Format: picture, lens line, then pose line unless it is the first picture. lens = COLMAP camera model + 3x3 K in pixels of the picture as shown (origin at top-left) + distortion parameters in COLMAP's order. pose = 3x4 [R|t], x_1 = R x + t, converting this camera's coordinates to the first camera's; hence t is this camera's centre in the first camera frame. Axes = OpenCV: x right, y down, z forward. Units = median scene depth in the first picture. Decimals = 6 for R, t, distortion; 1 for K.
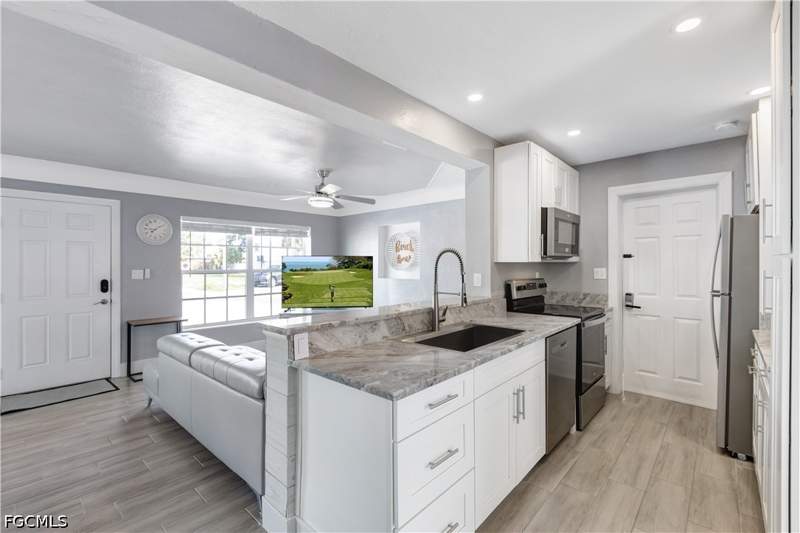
lens RADIAL K [[360.2, 0, 399.2], [0, 360.2, 264.0], [0, 0, 1]] dist [-0.001128, -0.000749]
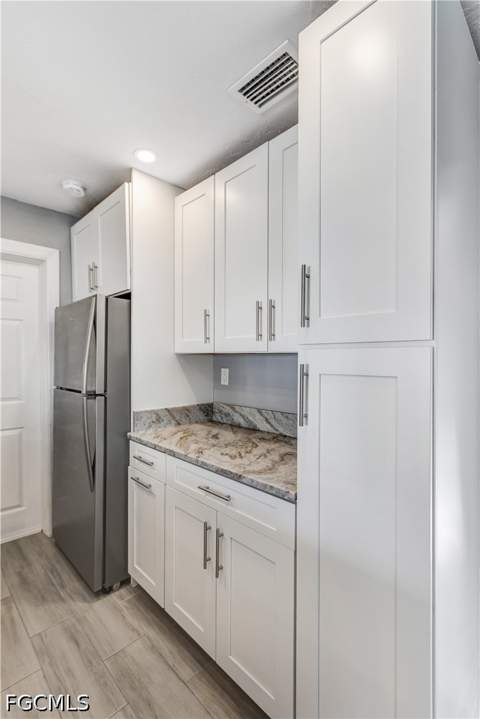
lens RADIAL K [[323.7, 0, 228.5], [0, 323.7, 363.2], [0, 0, 1]] dist [-0.001128, -0.000749]
pose [[0.071305, -0.008302, 0.997420, 0.160612], [-0.005735, 0.999945, 0.008733, 0.005105], [-0.997438, -0.006343, 0.071253, 0.495881]]
